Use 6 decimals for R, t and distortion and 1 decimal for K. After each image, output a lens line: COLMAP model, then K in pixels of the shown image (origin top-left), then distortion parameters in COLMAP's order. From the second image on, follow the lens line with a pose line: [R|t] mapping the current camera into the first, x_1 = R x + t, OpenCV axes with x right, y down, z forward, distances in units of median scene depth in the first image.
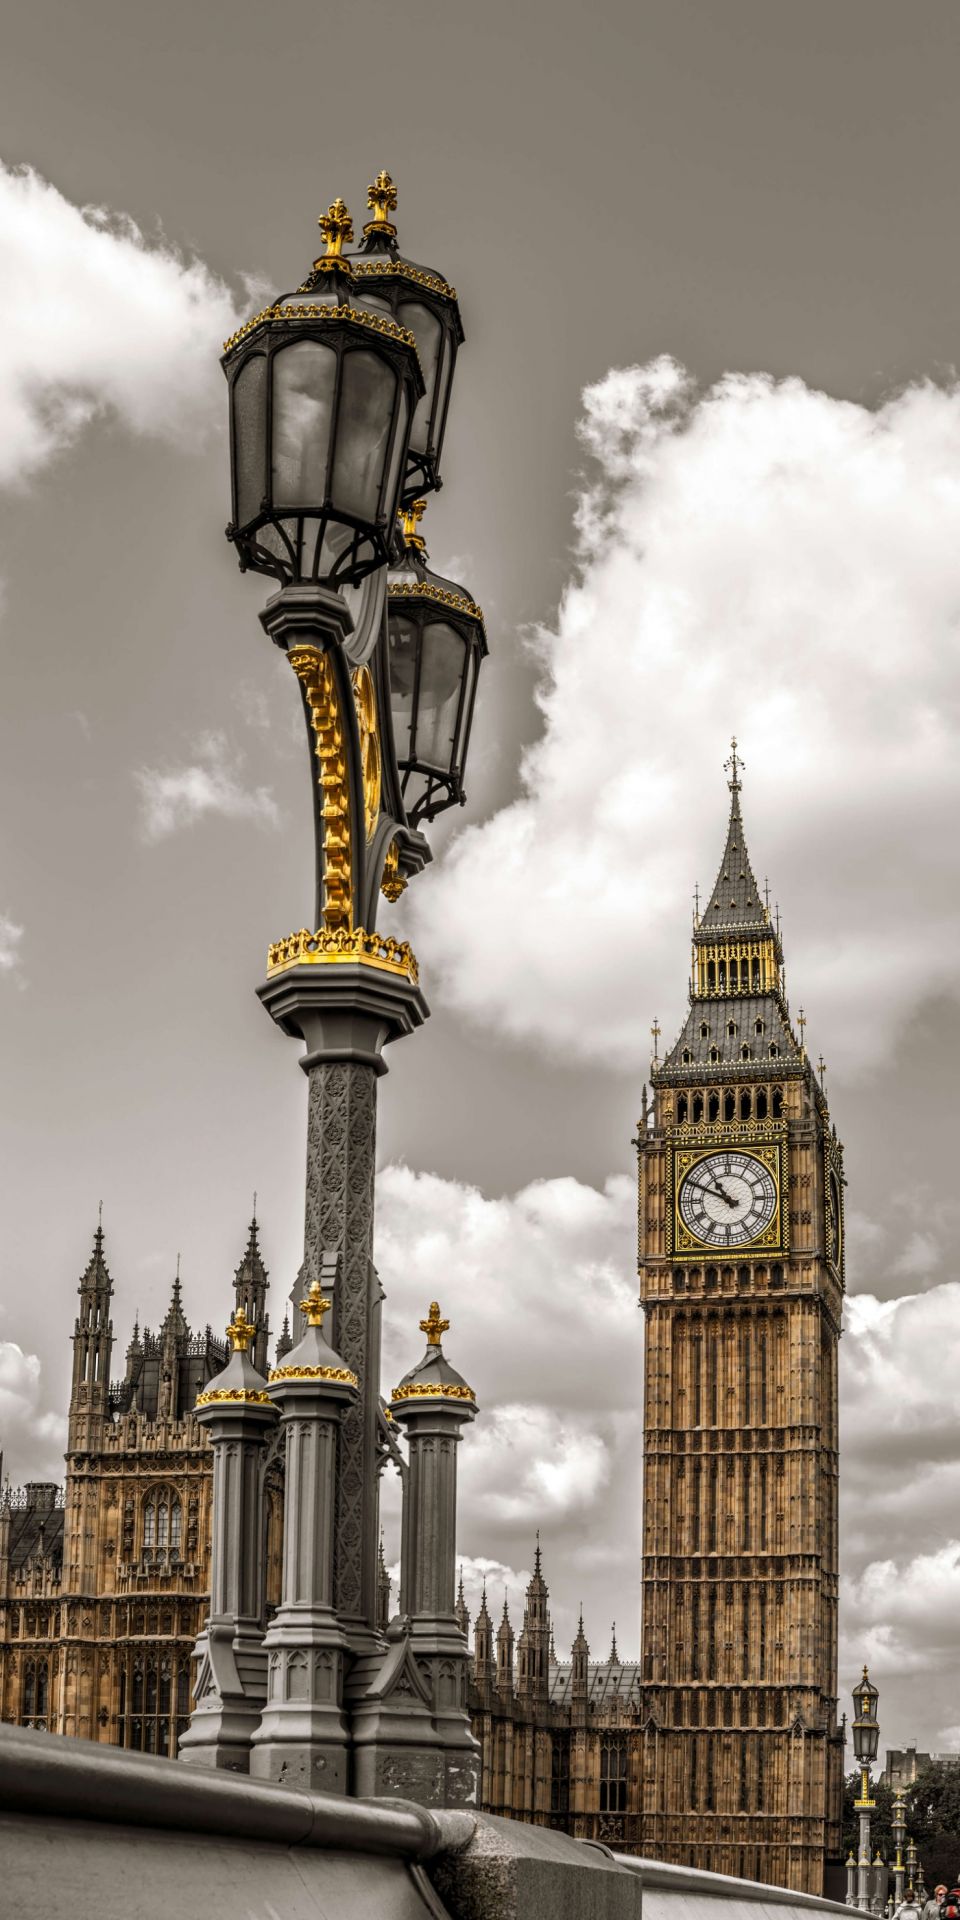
lens RADIAL K [[2482.9, 0, 471.7], [0, 2482.9, 962.3], [0, 0, 1]] dist [-0.309576, 0.072815]
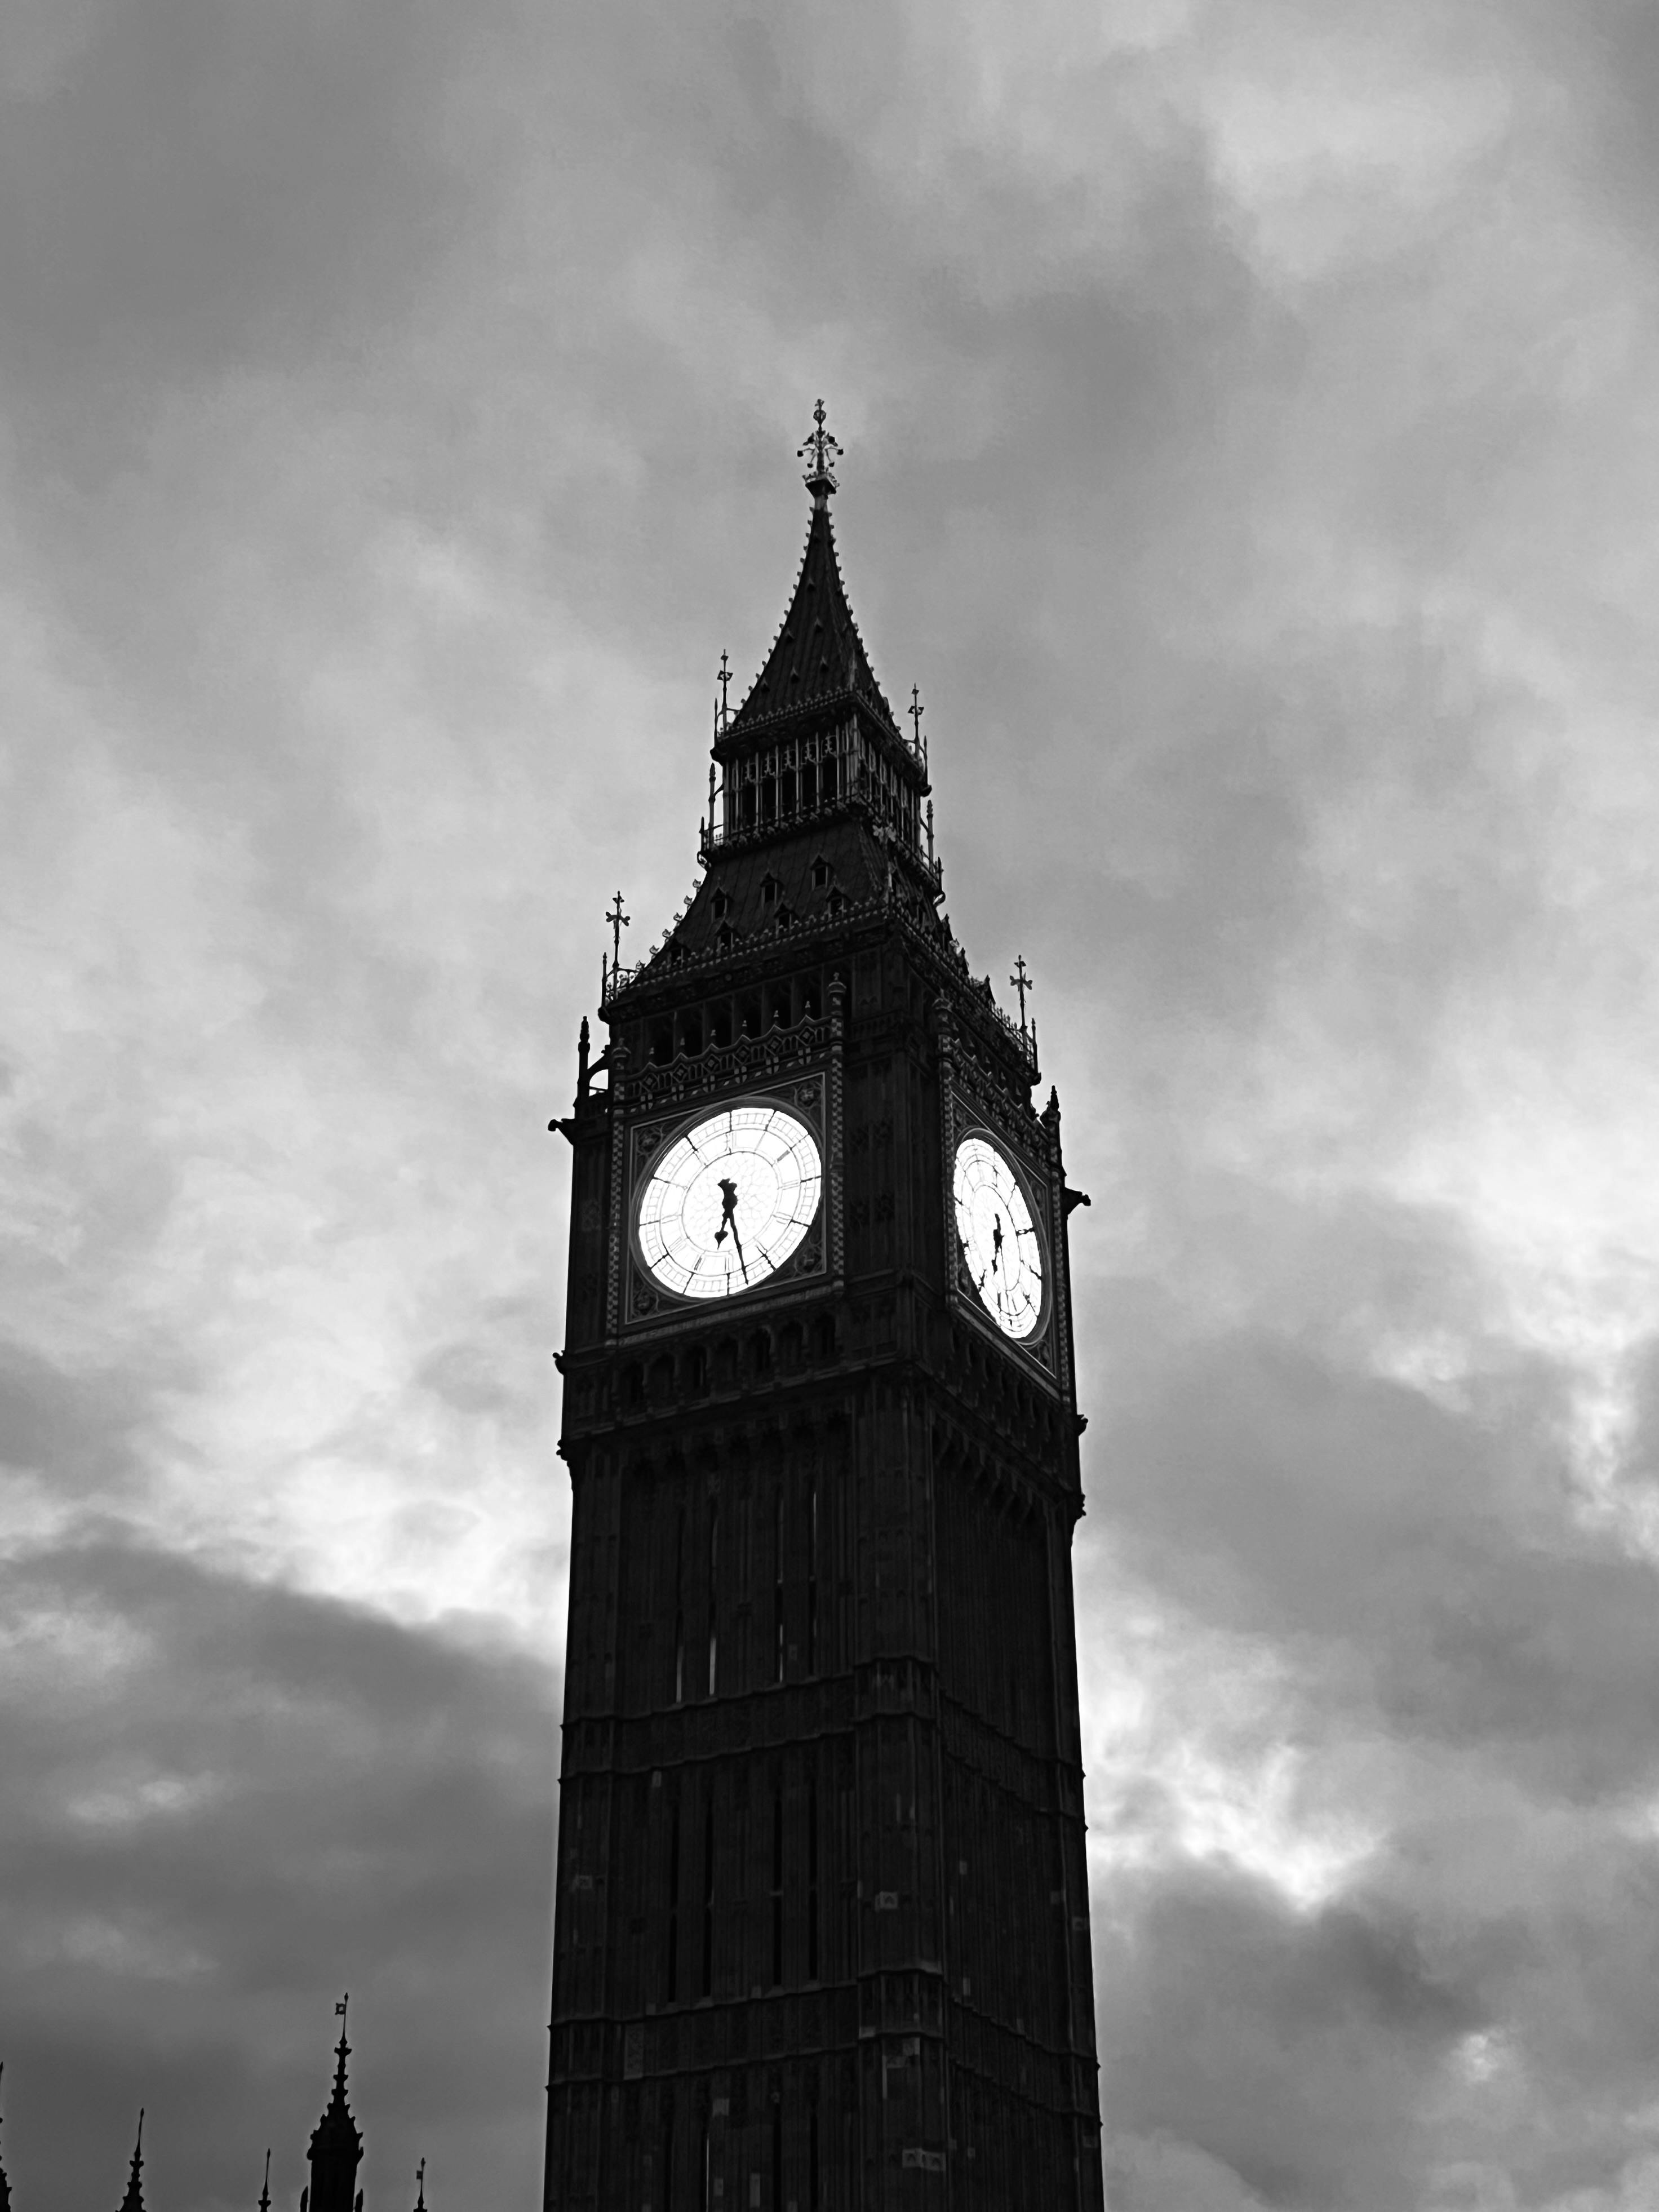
lens RADIAL K [[3153.2, 0, 817.3], [0, 3153.2, 1101.3], [0, 0, 1]] dist [0.138406, -0.126118]
pose [[0.971445, -0.148694, -0.184891, 0.235783], [0.115954, 0.977392, -0.176804, 0.187637], [0.207001, 0.150317, 0.966724, 0.447652]]
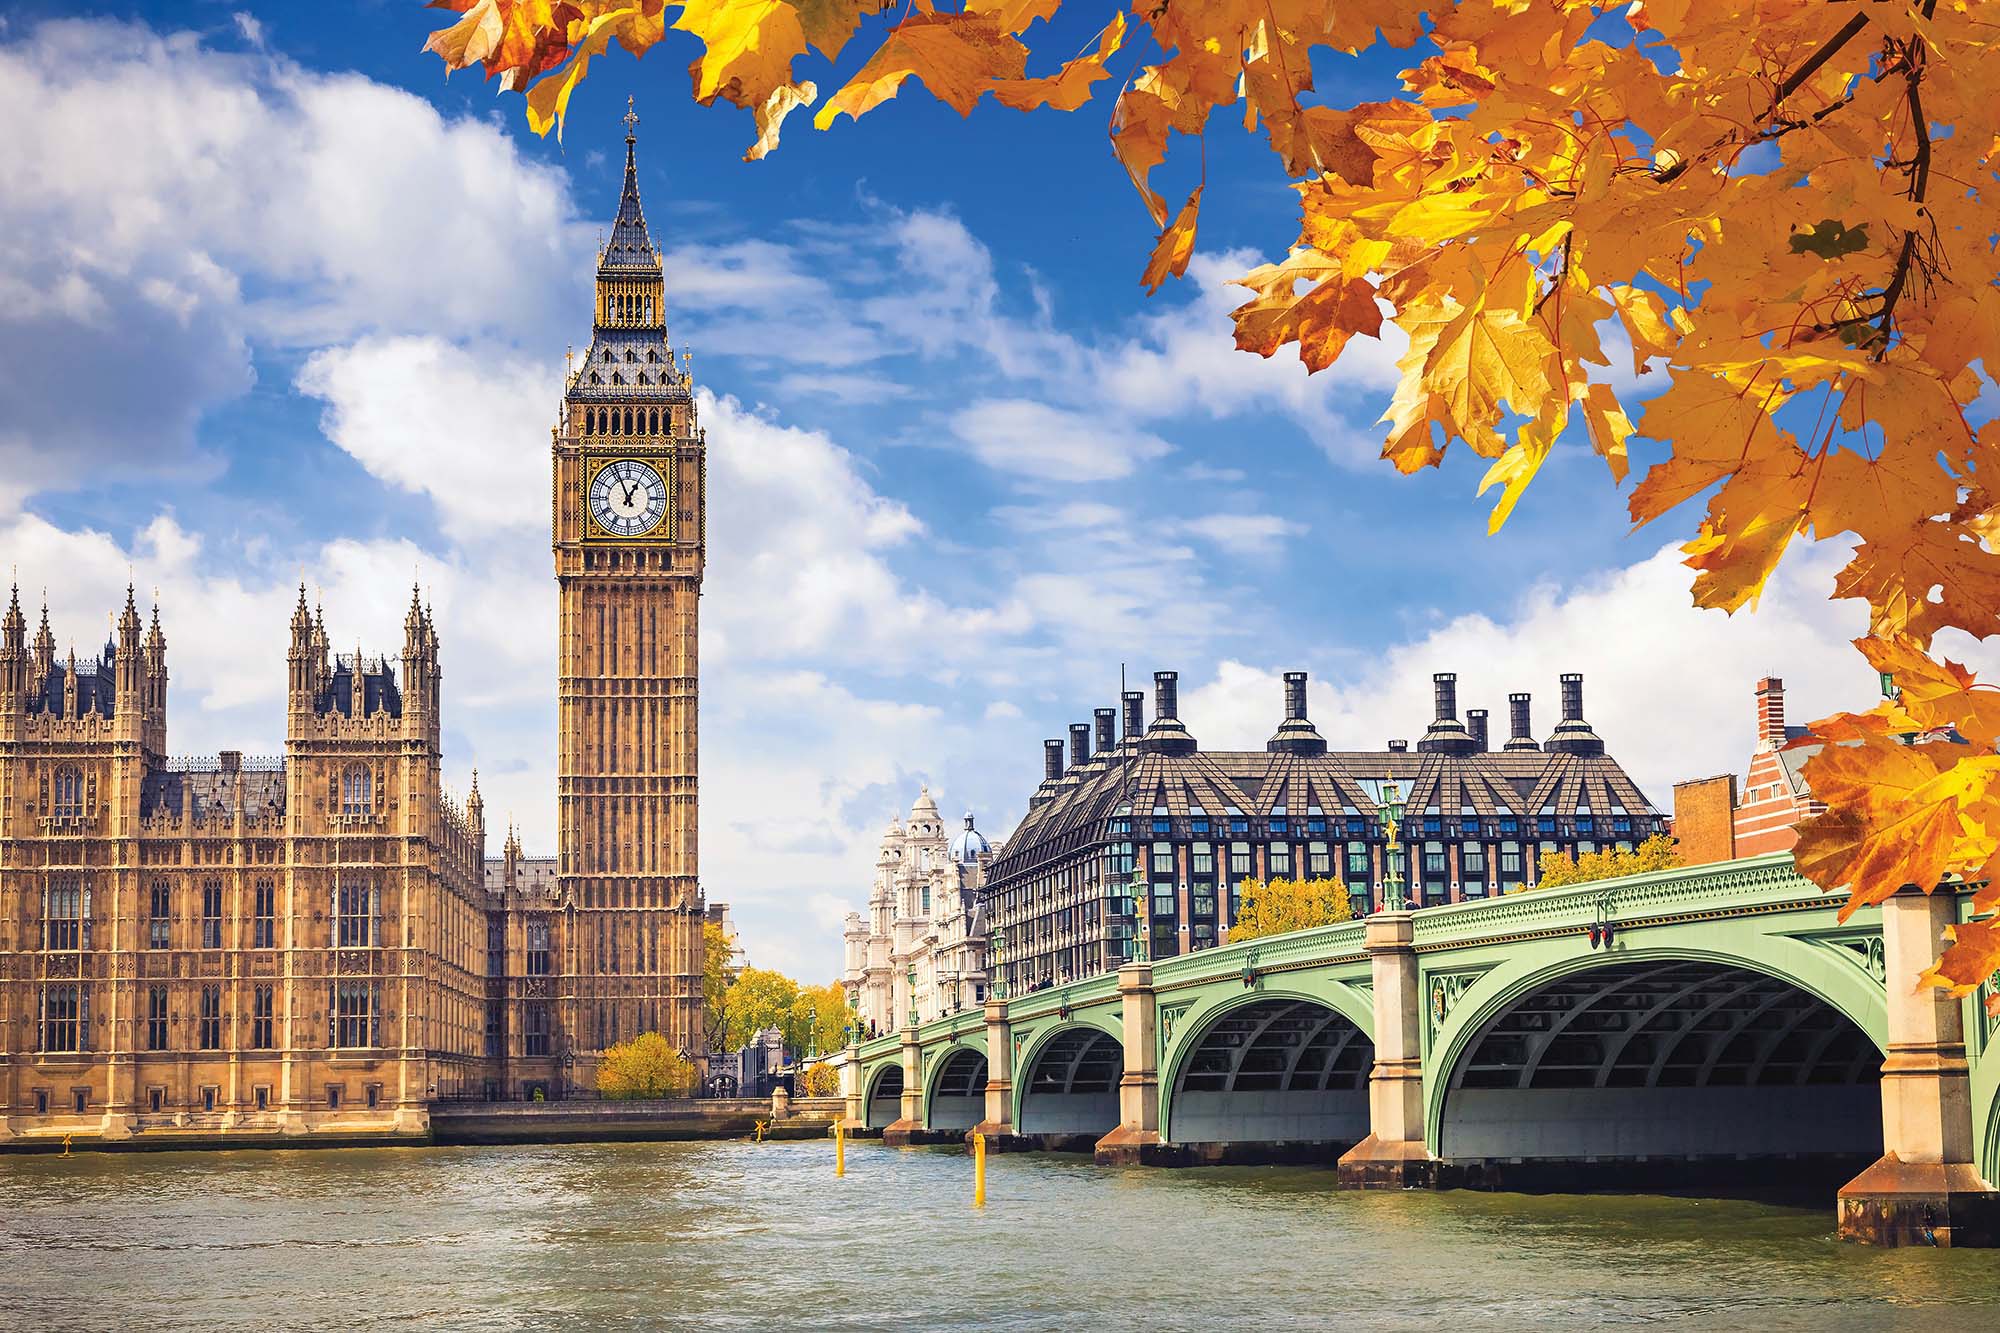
lens RADIAL K [[3301.2, 0, 1000.2], [0, 3301.2, 660.4], [0, 0, 1]] dist [0.046035, 0.209220]
pose [[0.942701, 0.004383, 0.333609, -0.293454], [-0.084288, 0.970608, 0.225425, -0.231003], [-0.322816, -0.240628, 0.915362, -0.670516]]
